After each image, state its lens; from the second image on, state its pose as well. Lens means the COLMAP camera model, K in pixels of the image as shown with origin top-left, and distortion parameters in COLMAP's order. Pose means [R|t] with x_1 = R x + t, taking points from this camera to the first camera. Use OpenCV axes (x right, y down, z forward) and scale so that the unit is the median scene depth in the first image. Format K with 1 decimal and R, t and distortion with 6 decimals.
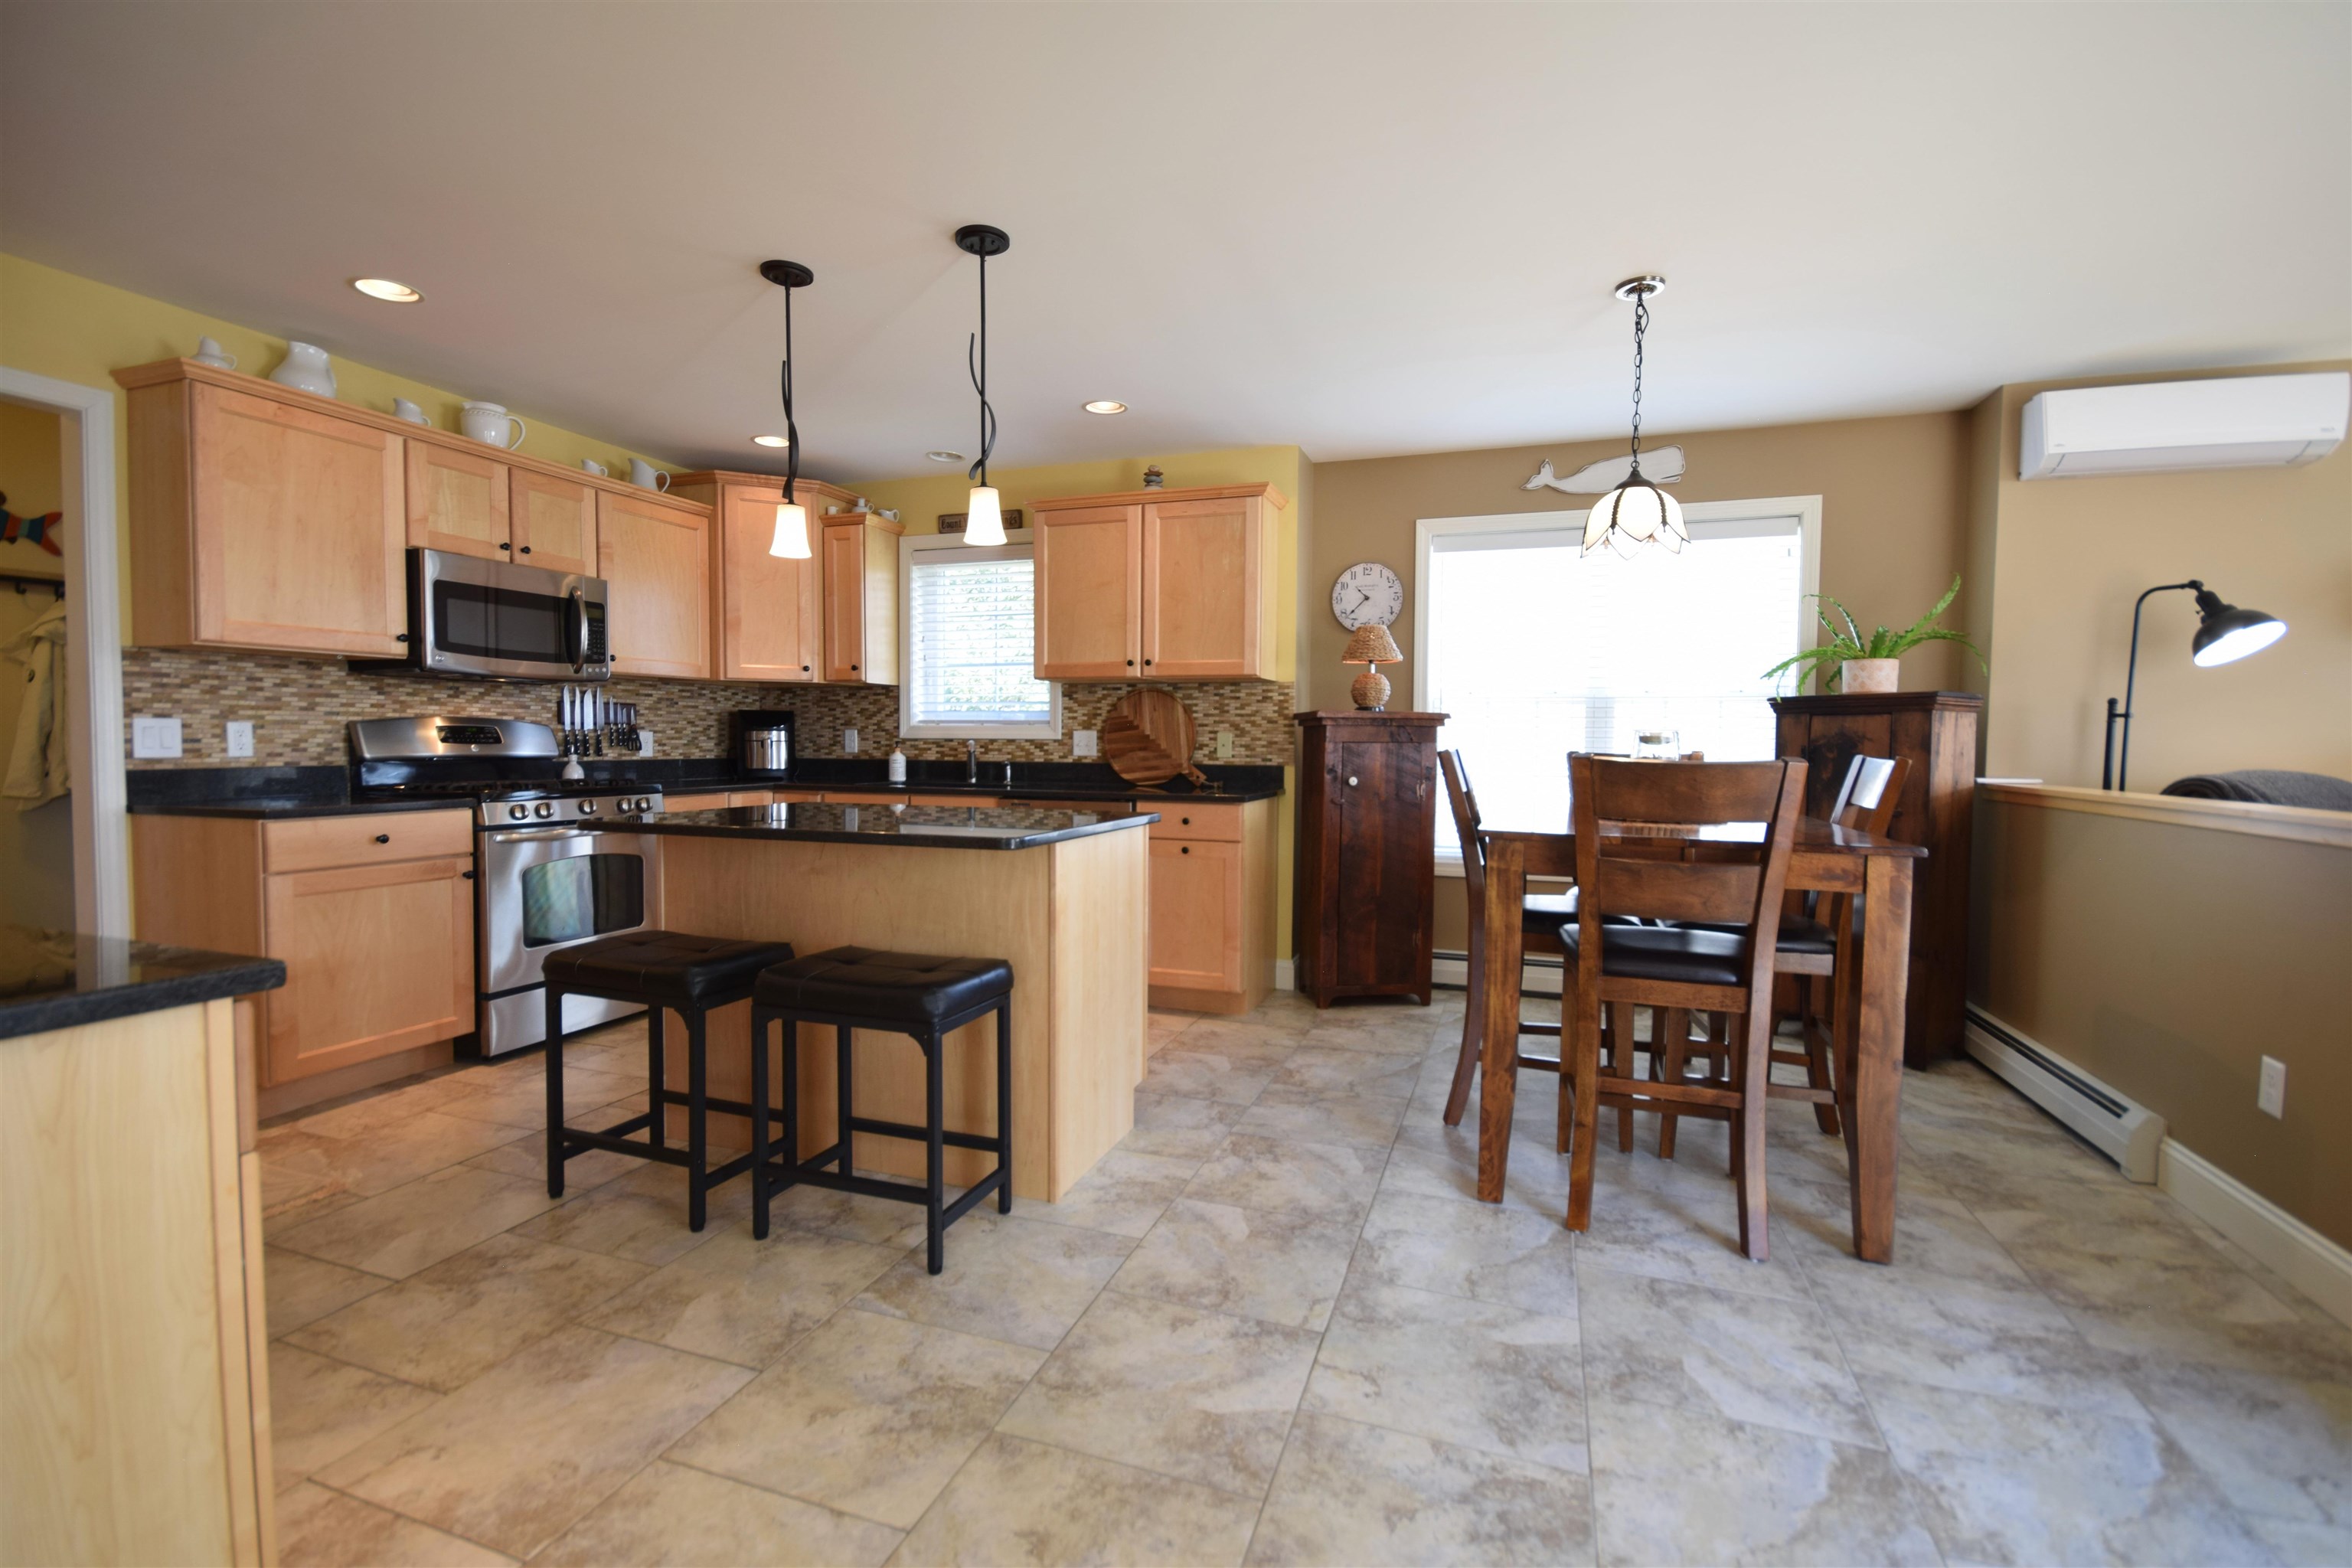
lens RADIAL K [[1032.0, 0, 1176.0], [0, 1032.0, 784.0], [0, 0, 1]] dist [0.000877, -0.006405]
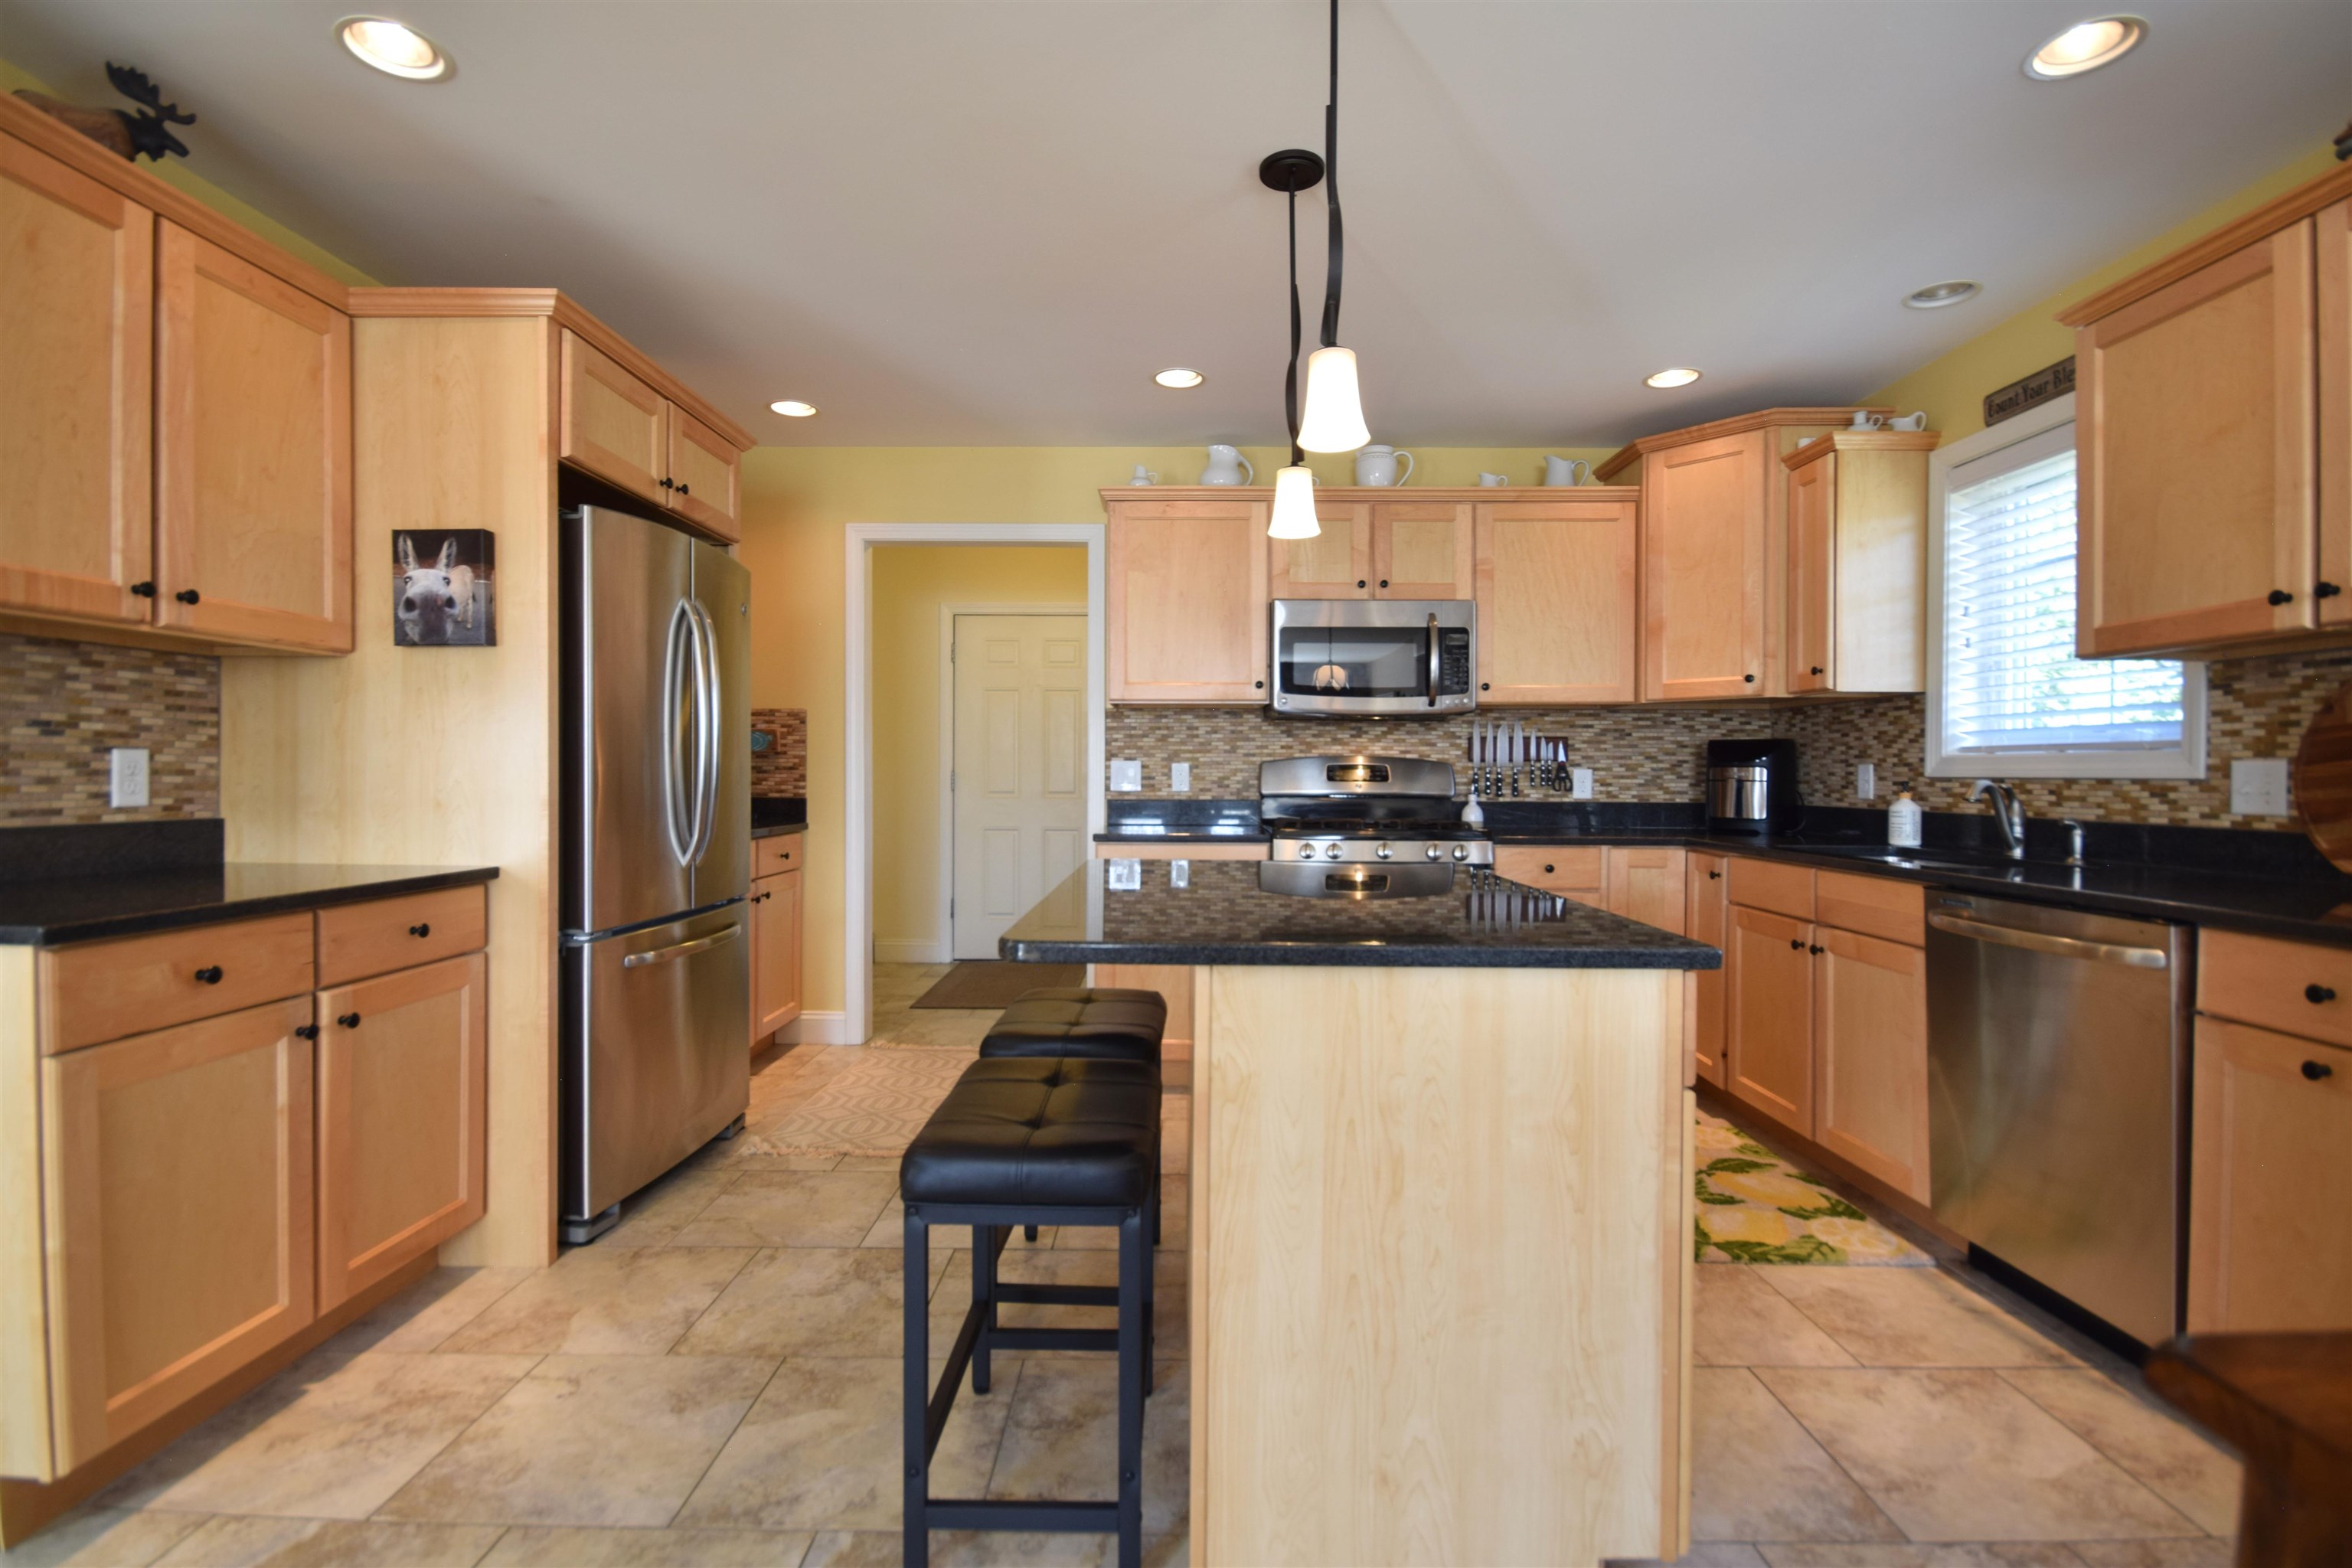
lens RADIAL K [[1041.7, 0, 1176.0], [0, 1041.7, 784.0], [0, 0, 1]] dist [0.019771, -0.019341]
pose [[0.318458, 0.005594, -0.947921, 0.220153], [-0.043849, 0.998999, -0.008836, -0.017972], [0.946922, 0.044379, 0.318384, 0.452368]]
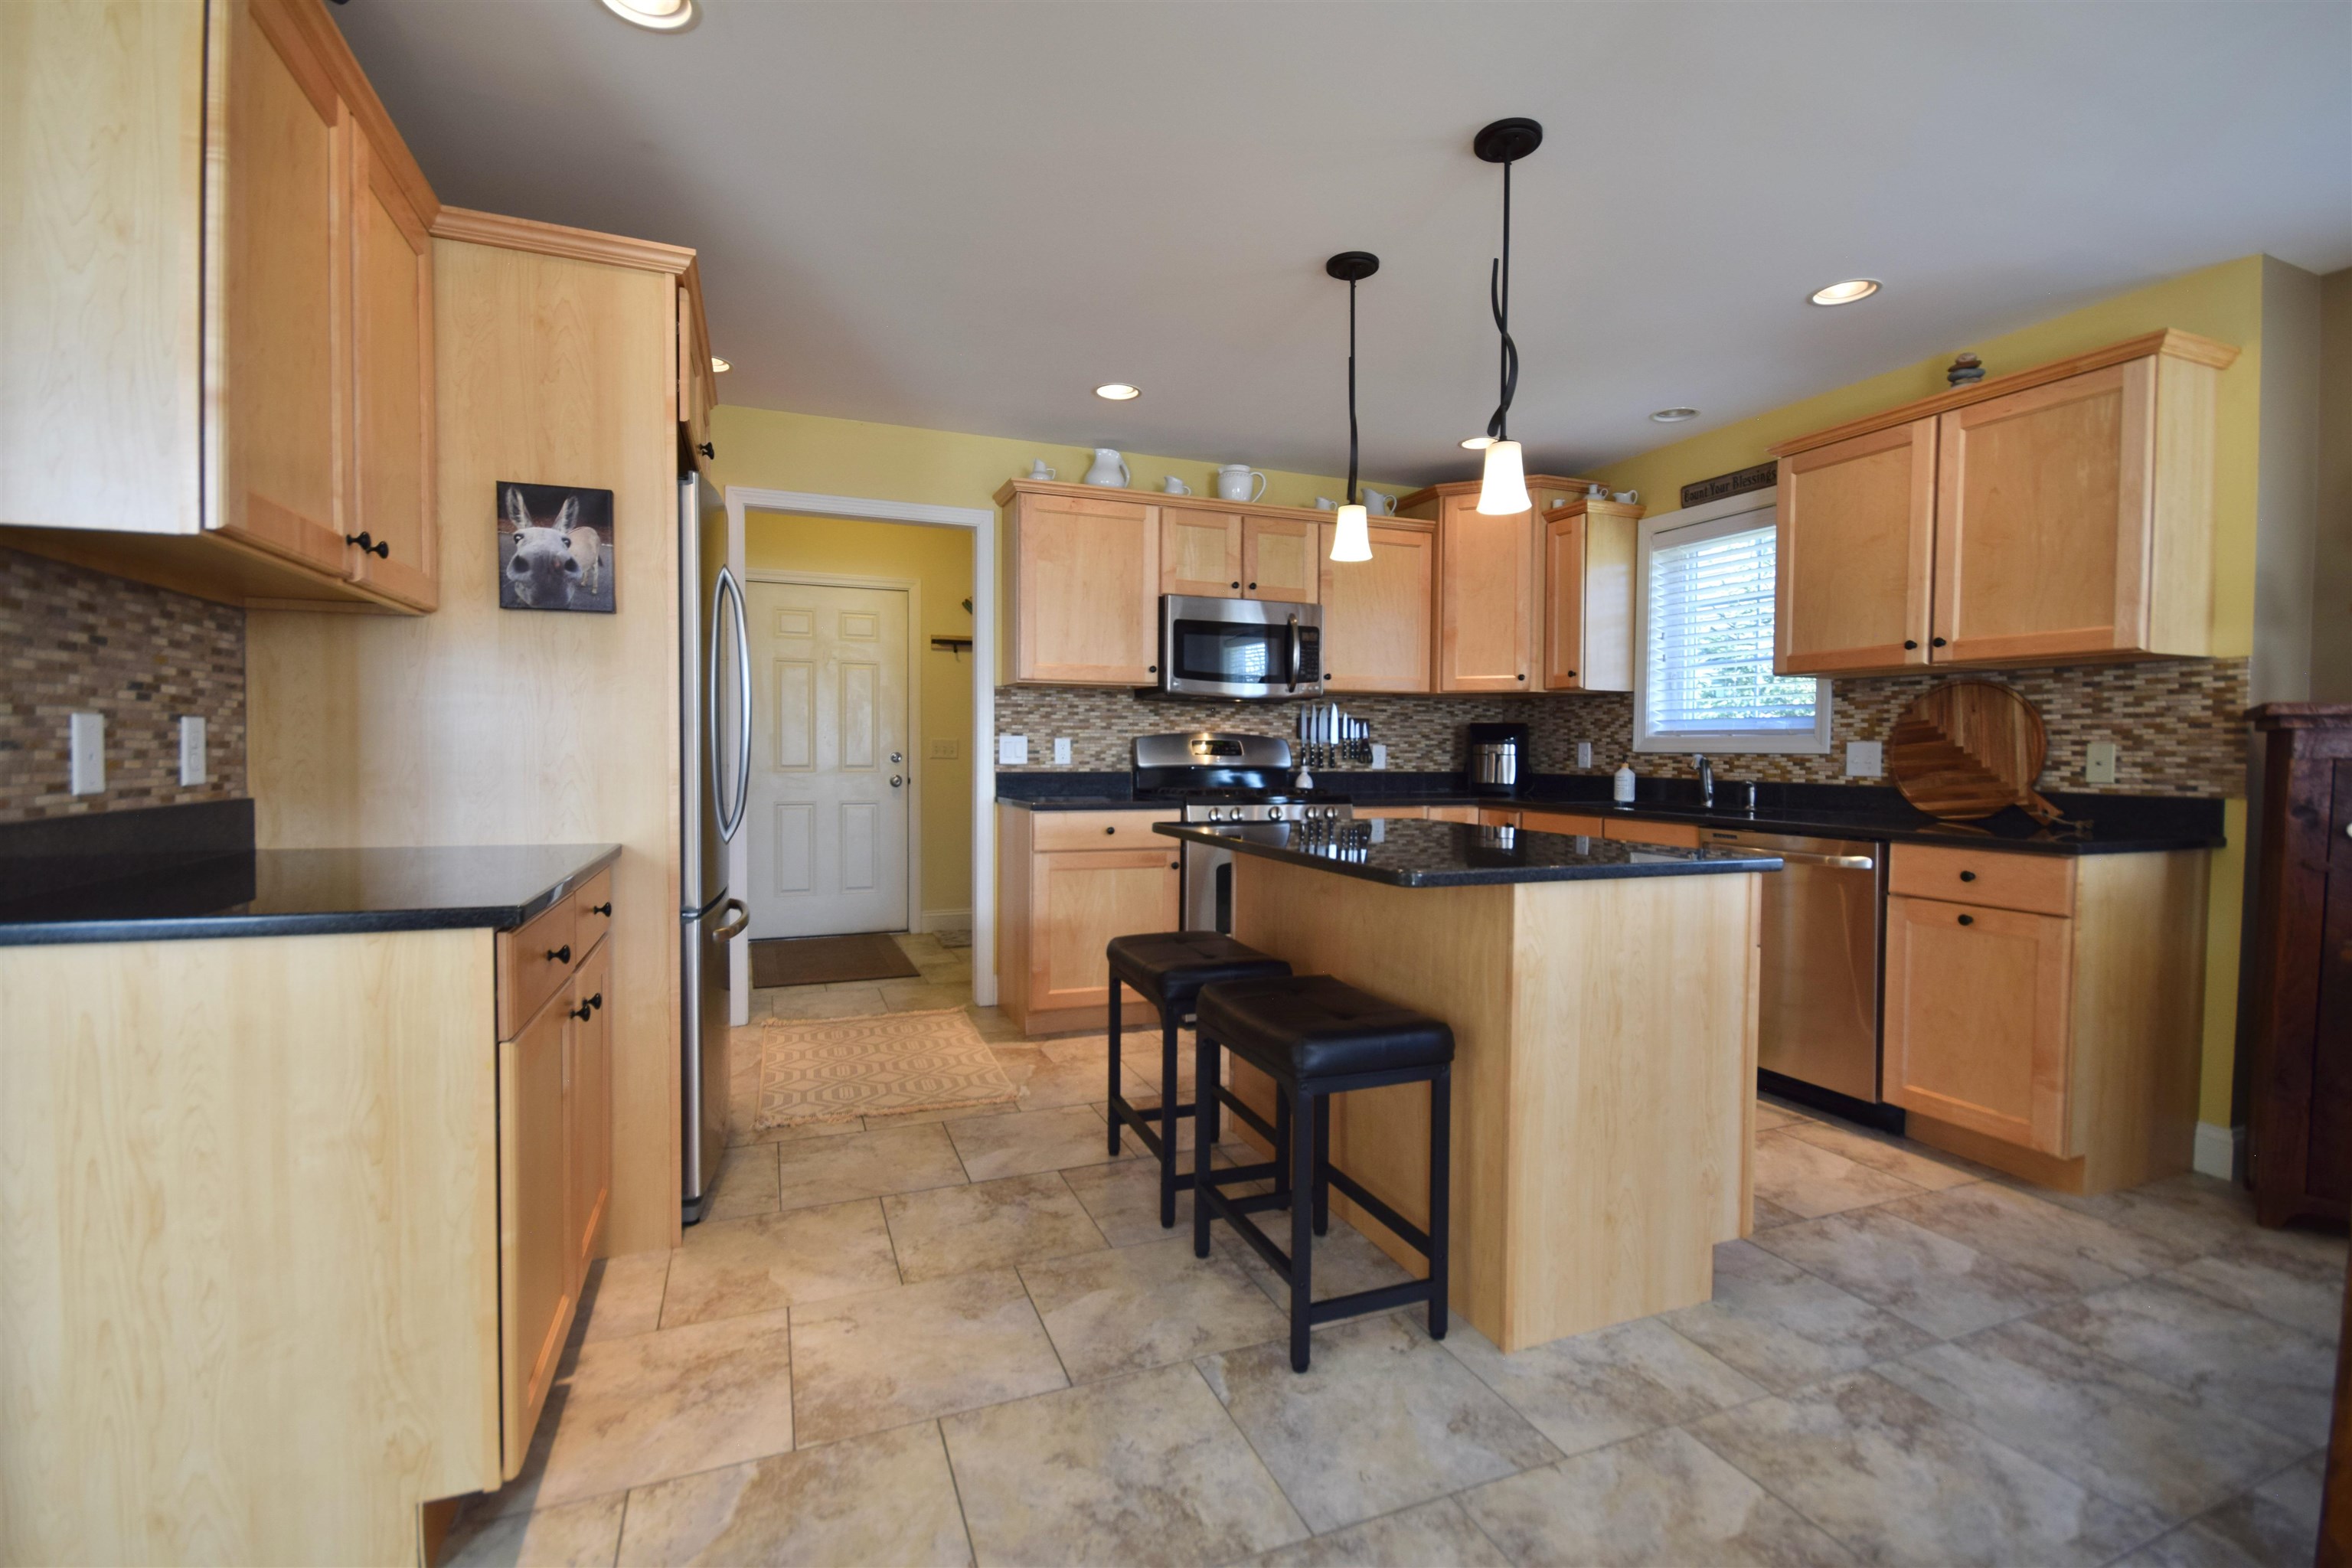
lens RADIAL K [[1032.0, 0, 1176.0], [0, 1032.0, 784.0], [0, 0, 1]] dist [0.000877, -0.006405]
pose [[0.654945, 0.024597, -0.755276, 0.164438], [-0.036490, 0.999334, 0.000902, -0.005121], [0.754795, 0.026969, 0.655407, 0.170454]]
